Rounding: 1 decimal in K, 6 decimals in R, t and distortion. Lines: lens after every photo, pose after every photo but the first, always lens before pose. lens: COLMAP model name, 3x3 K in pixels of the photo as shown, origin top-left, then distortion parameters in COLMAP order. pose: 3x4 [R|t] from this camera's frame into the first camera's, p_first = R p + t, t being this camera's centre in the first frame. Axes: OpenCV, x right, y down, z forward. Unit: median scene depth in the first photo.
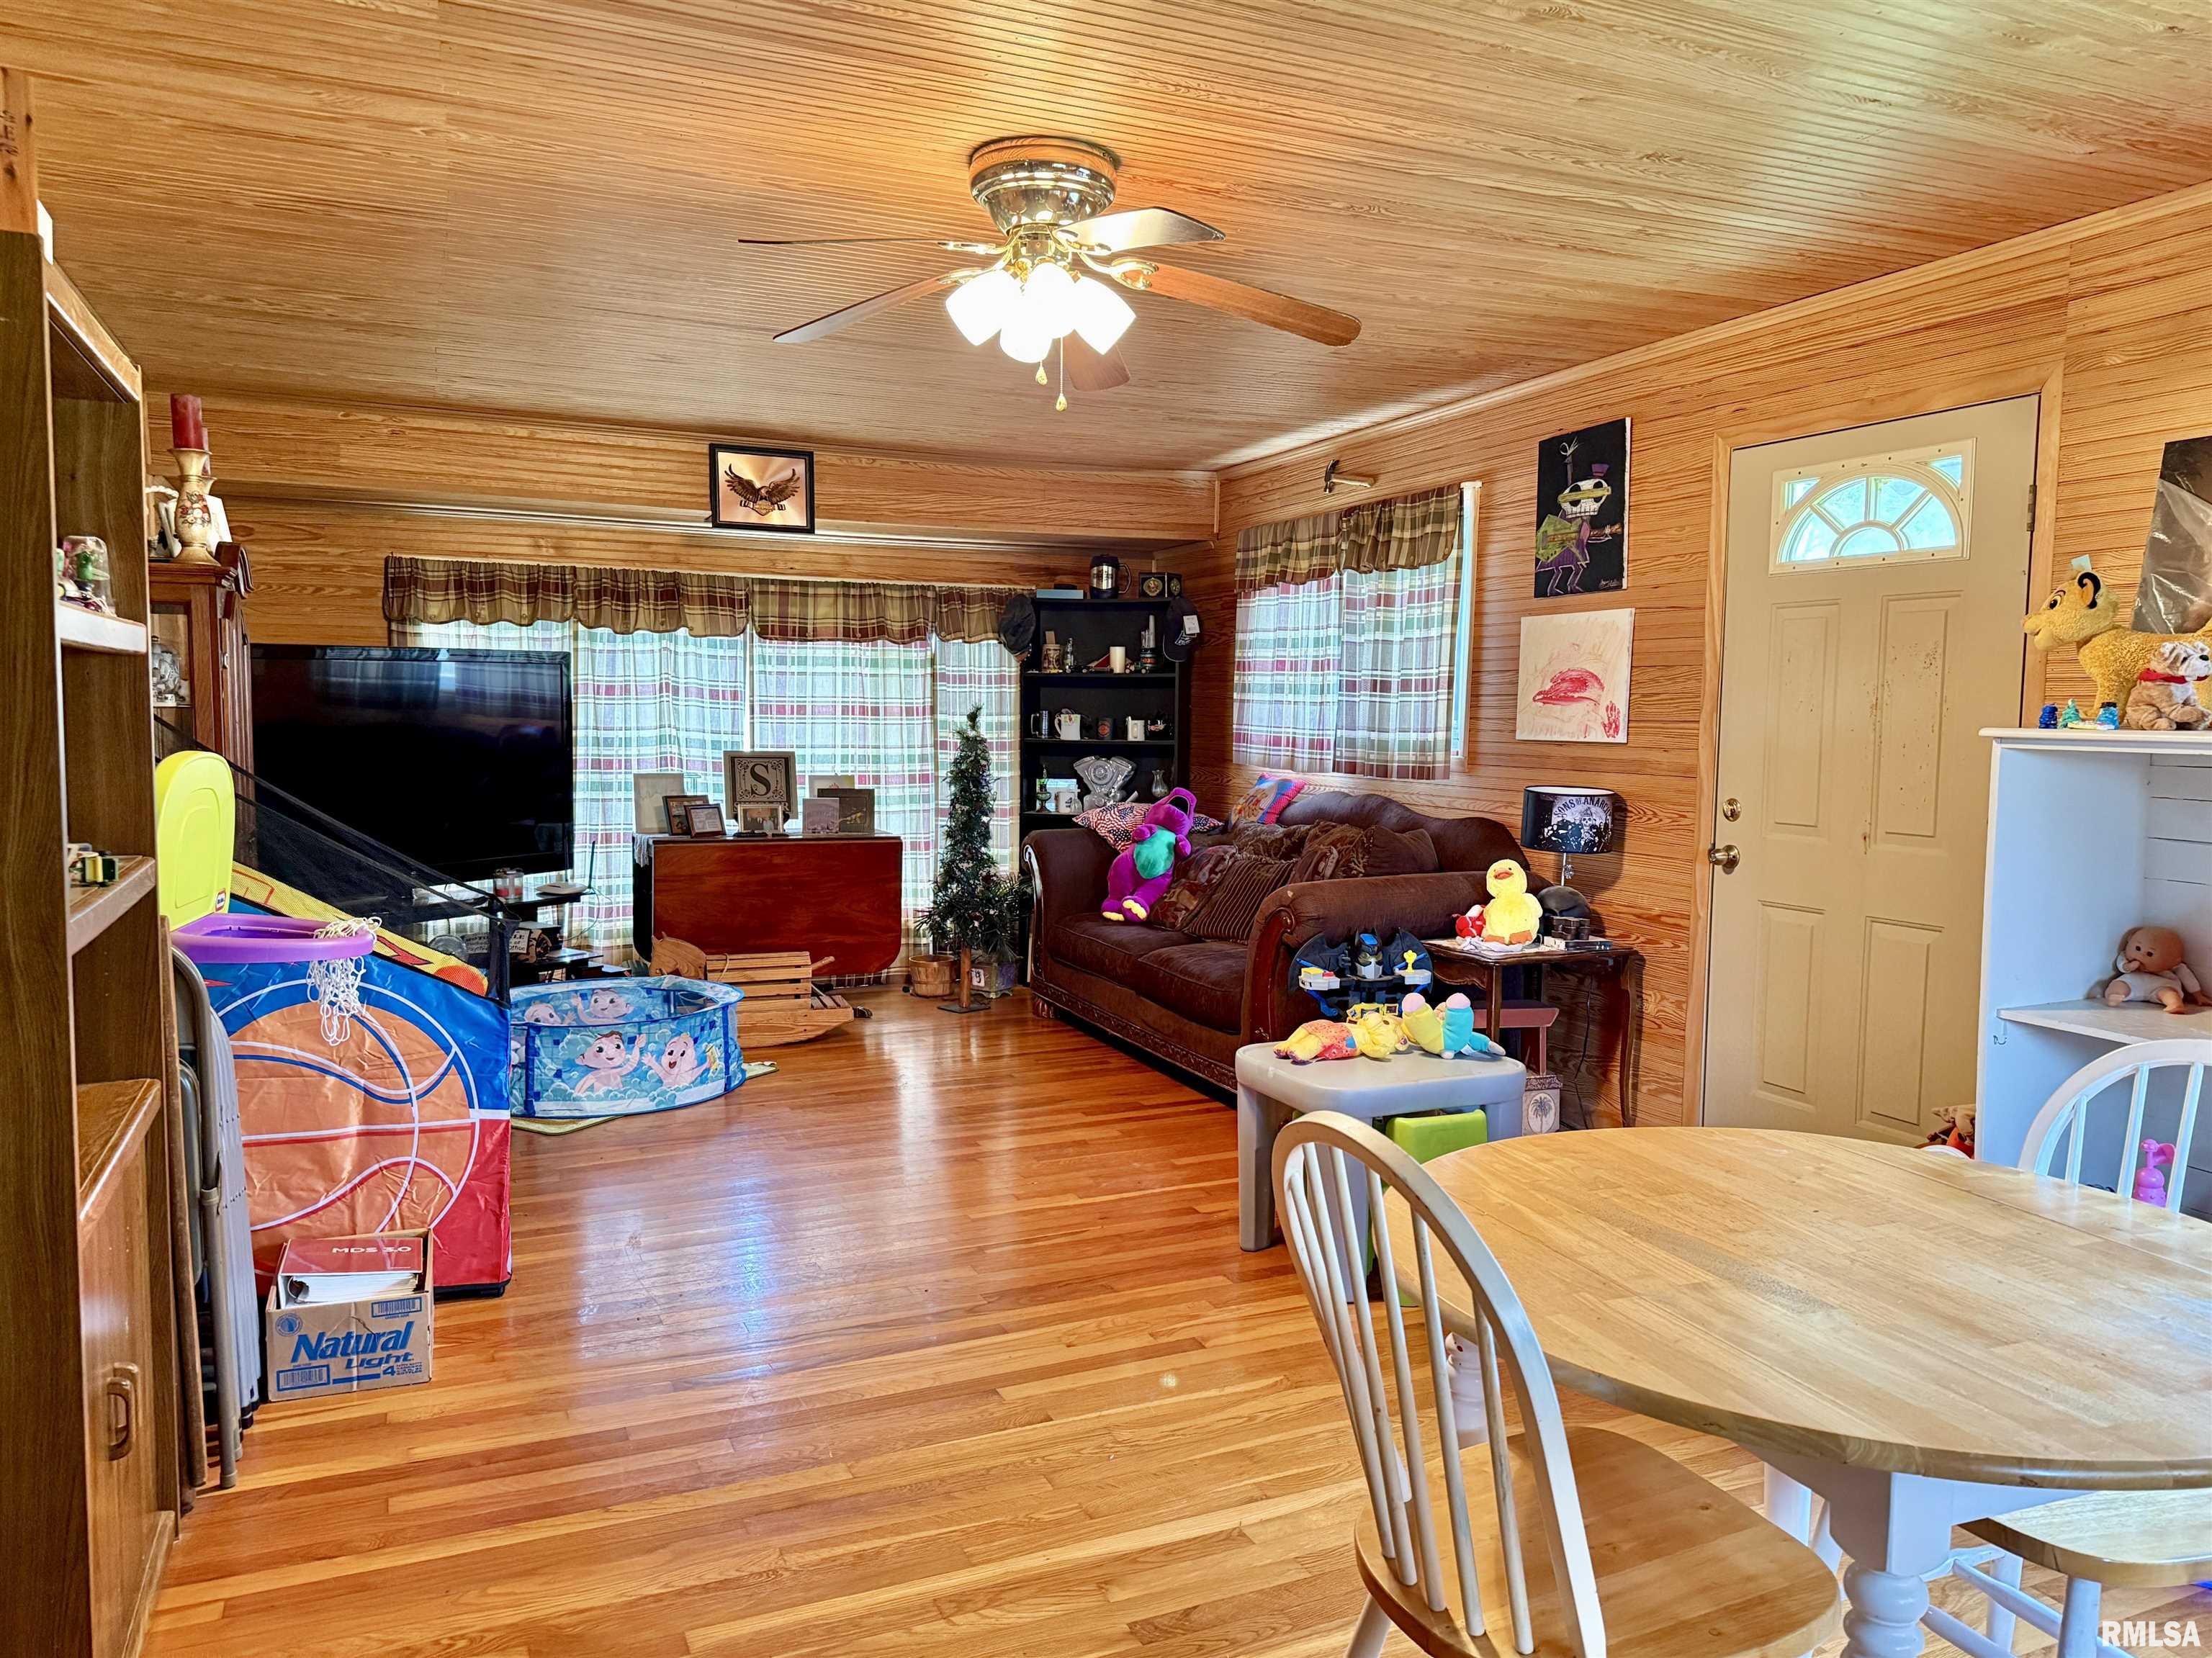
lens RADIAL K [[1591.5, 0, 1106.0], [0, 1591.5, 829.0], [0, 0, 1]] dist [0.050783, -0.001243]
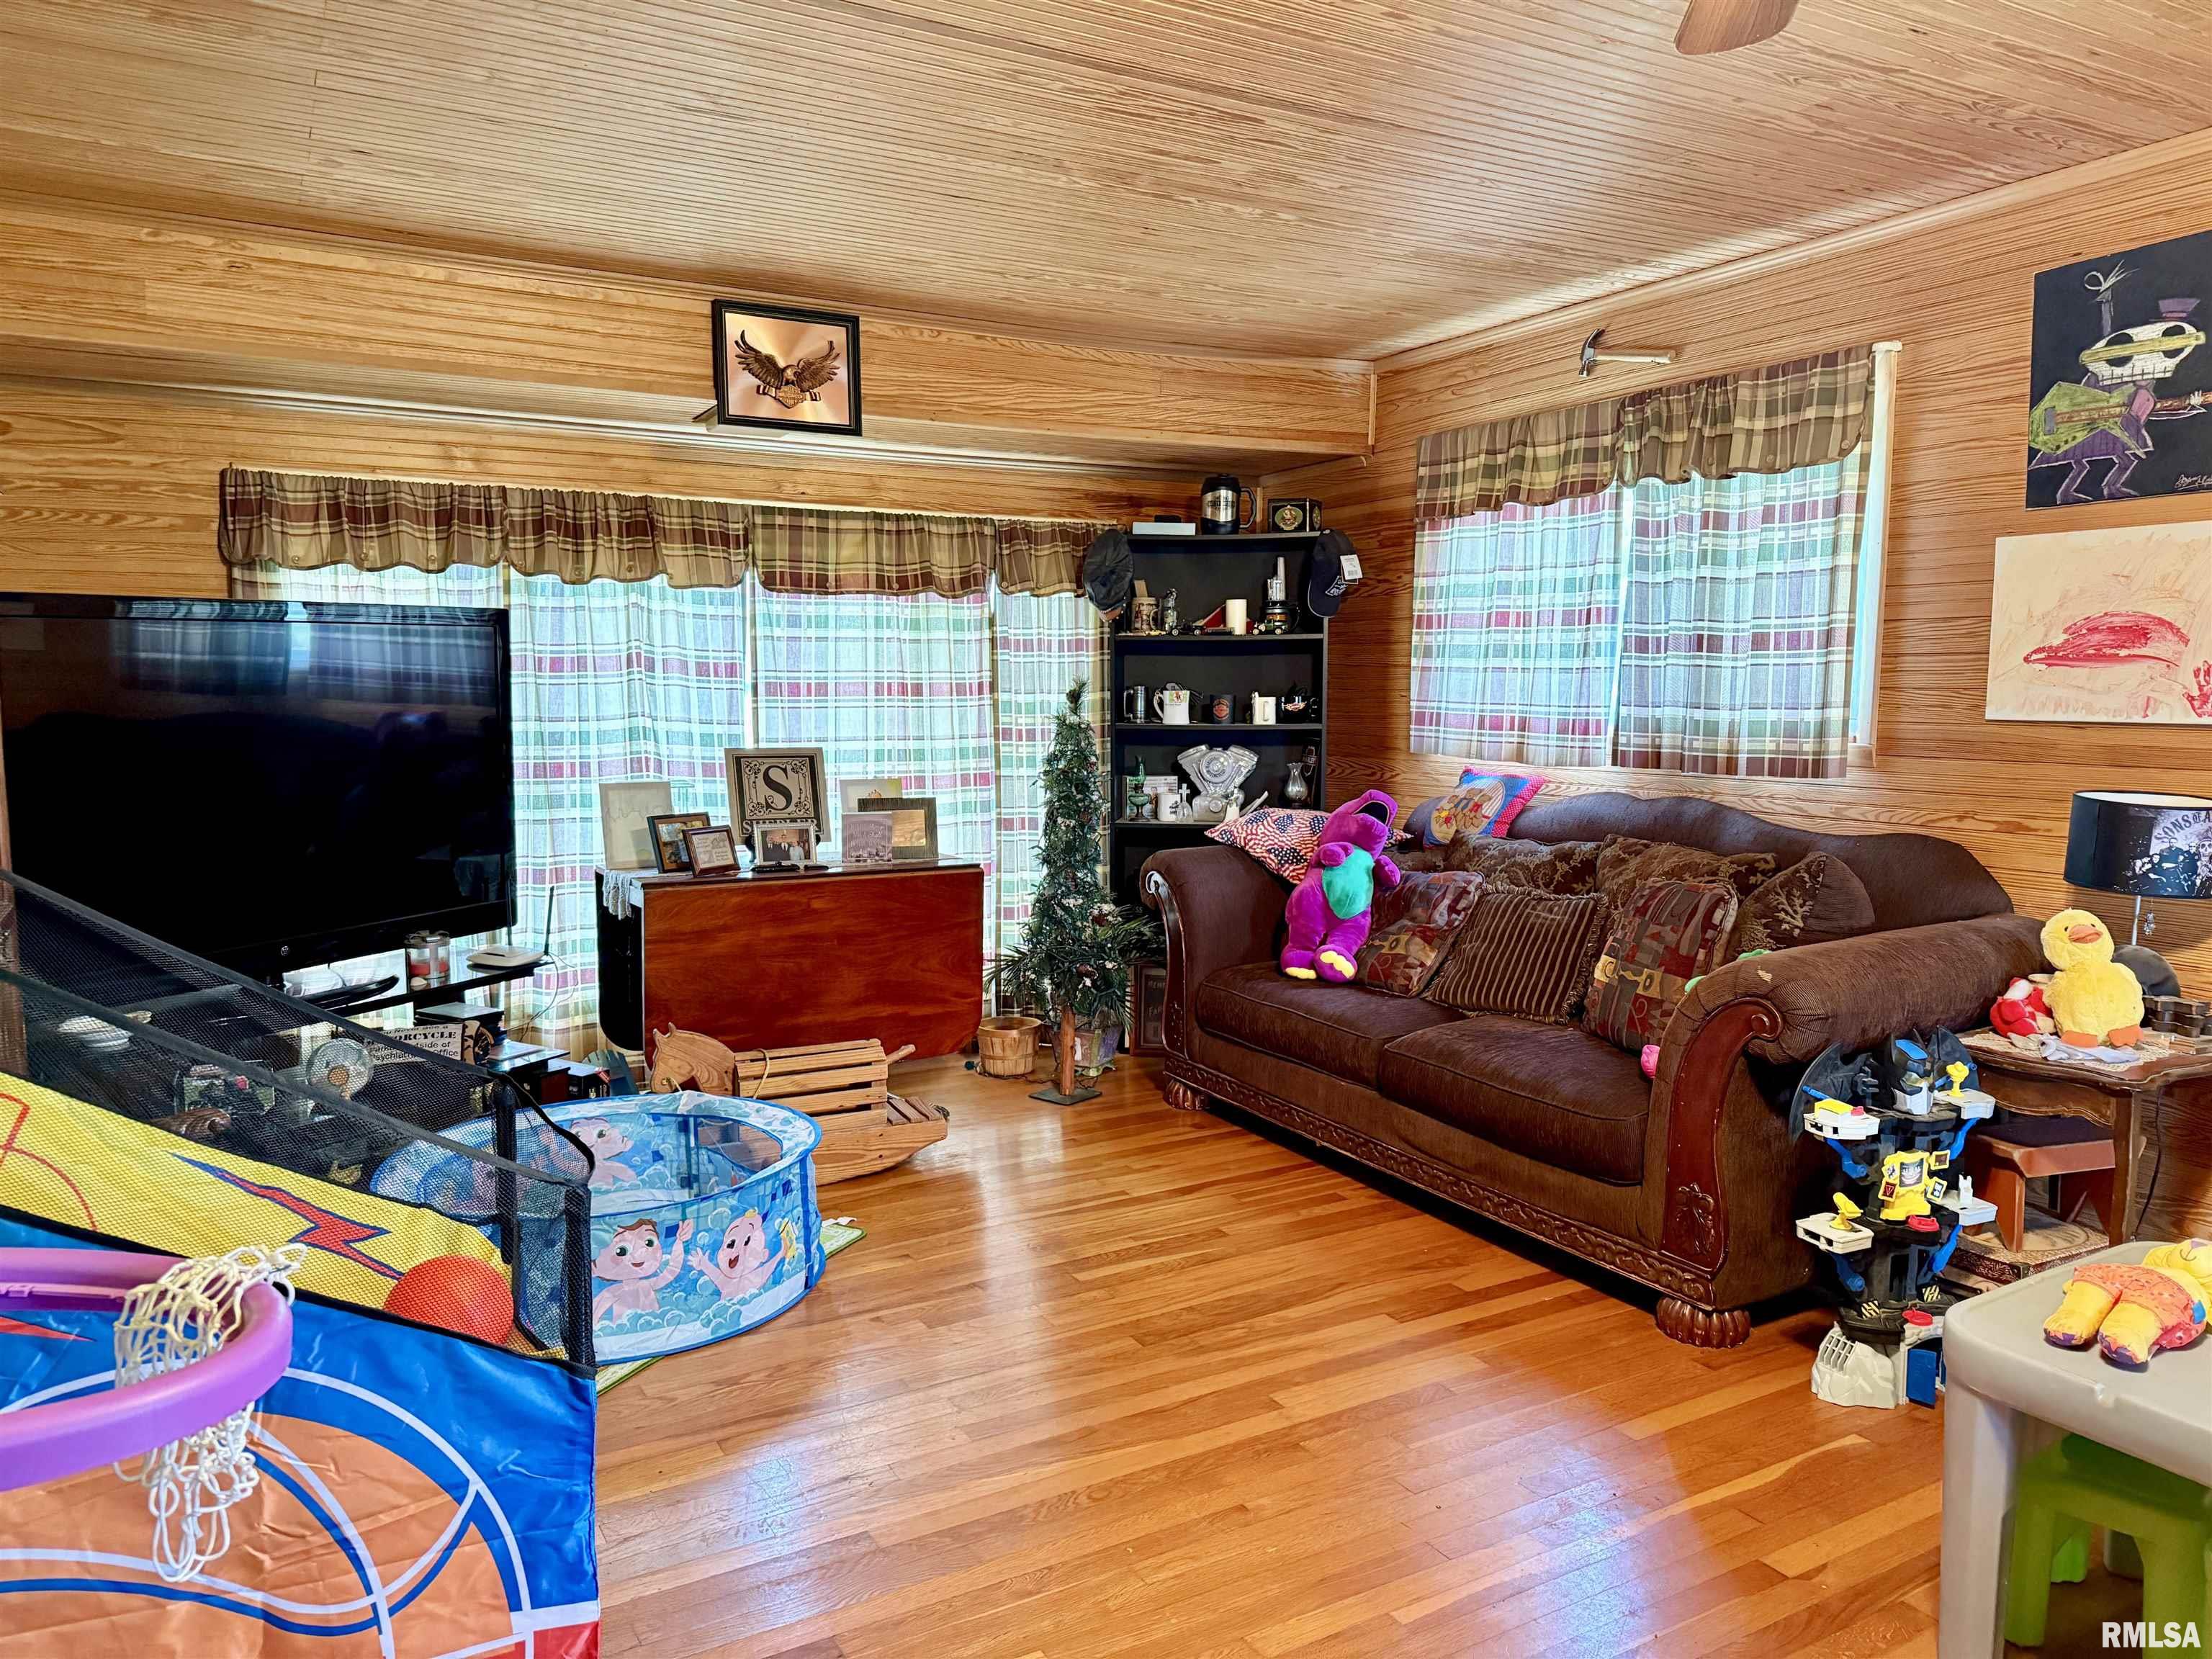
lens RADIAL K [[1292.4, 0, 926.7], [0, 1292.4, 800.3], [0, 0, 1]] dist [0.050130, -0.044435]
pose [[0.995229, -0.020903, 0.095302, -0.212471], [0.019367, 0.999668, 0.017017, -0.035211], [-0.095626, -0.015091, 0.995303, 0.432874]]
